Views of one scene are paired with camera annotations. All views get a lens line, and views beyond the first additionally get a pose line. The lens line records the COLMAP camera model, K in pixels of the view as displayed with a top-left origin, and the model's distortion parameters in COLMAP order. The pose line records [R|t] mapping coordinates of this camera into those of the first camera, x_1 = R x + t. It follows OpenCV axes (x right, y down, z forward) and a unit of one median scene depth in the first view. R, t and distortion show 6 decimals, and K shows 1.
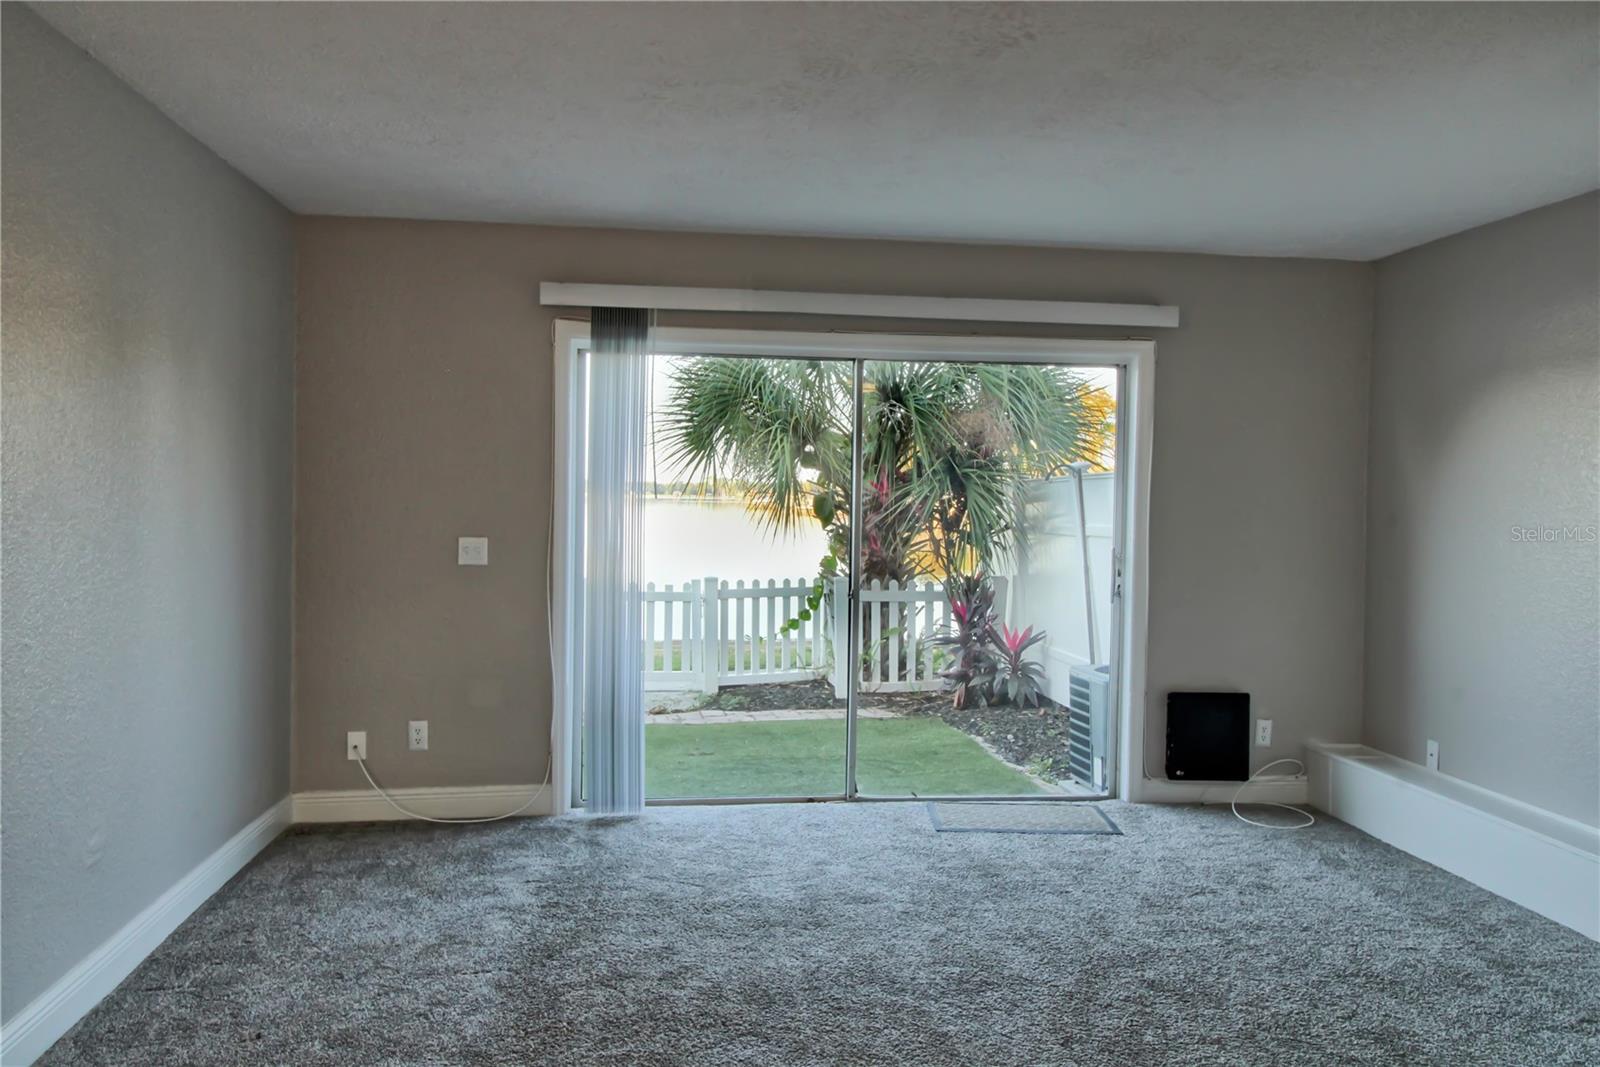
lens RADIAL K [[1261.9, 0, 800.0], [0, 1261.9, 533.5], [0, 0, 1]] dist [0.001441, 0.000841]
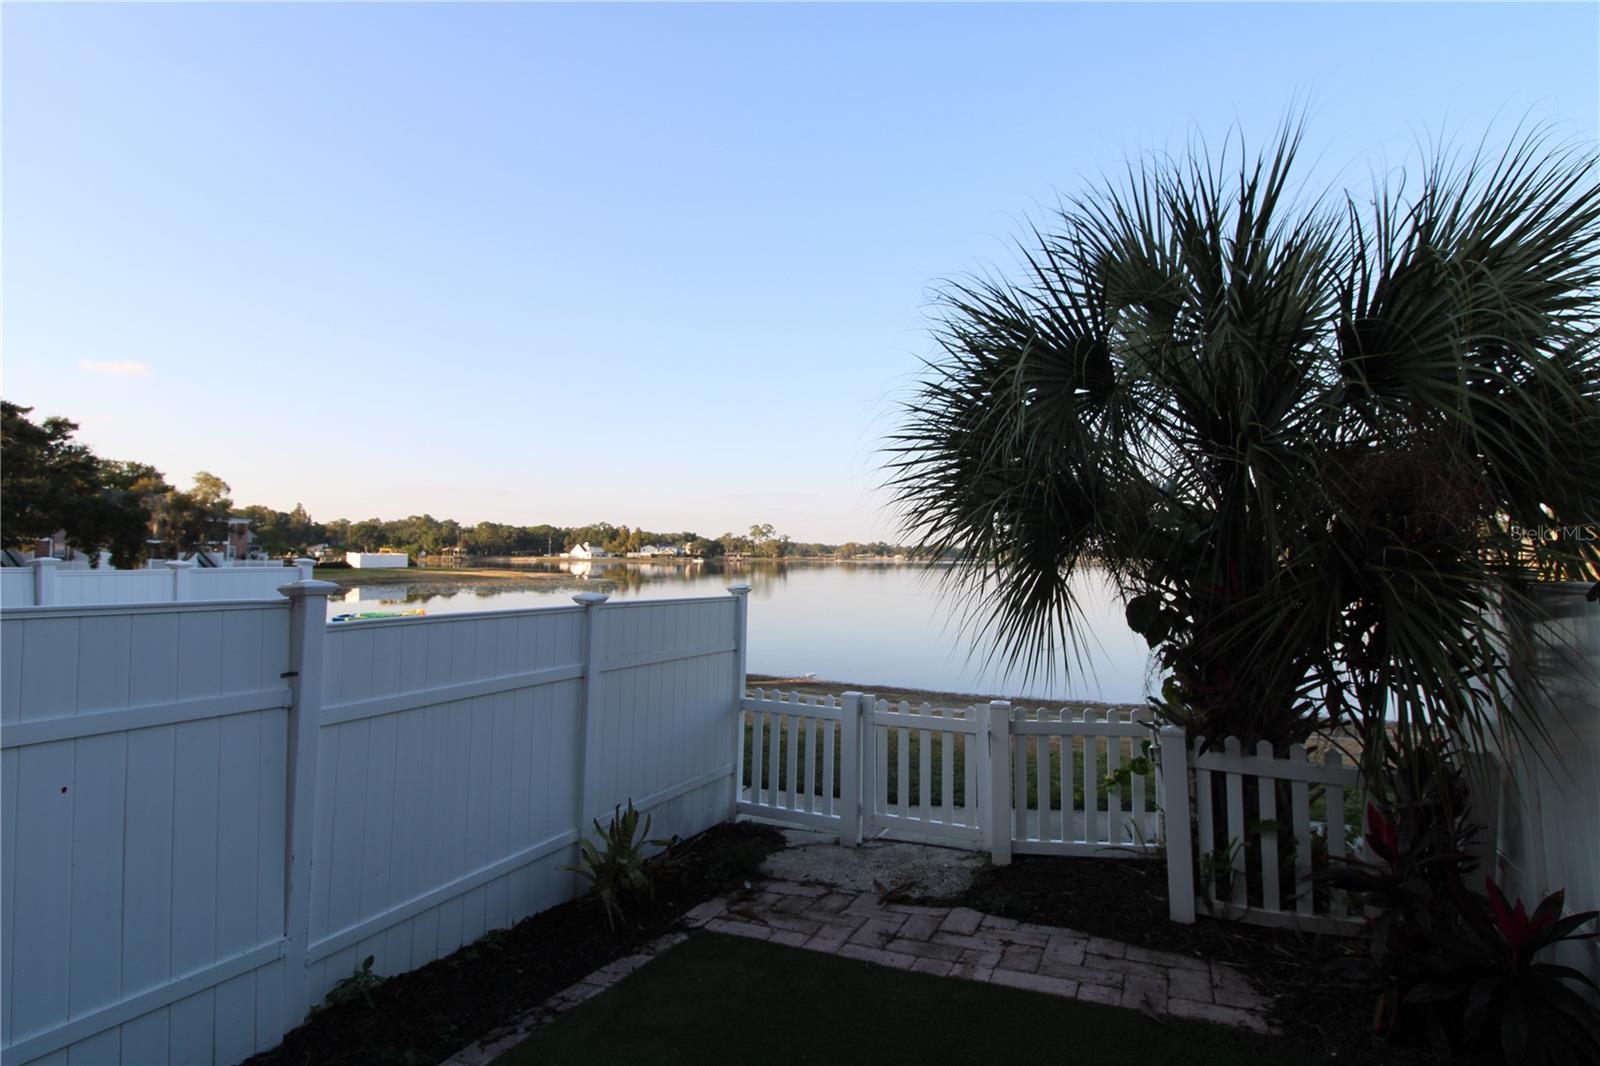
lens RADIAL K [[896.9, 0, 803.2], [0, 896.9, 522.9], [0, 0, 1]] dist [-0.000248, -0.000484]
pose [[0.871921, -0.031814, -0.488612, 0.094588], [-0.004888, 0.997272, -0.073655, -0.034652], [0.489622, 0.066609, 0.869387, 0.506509]]
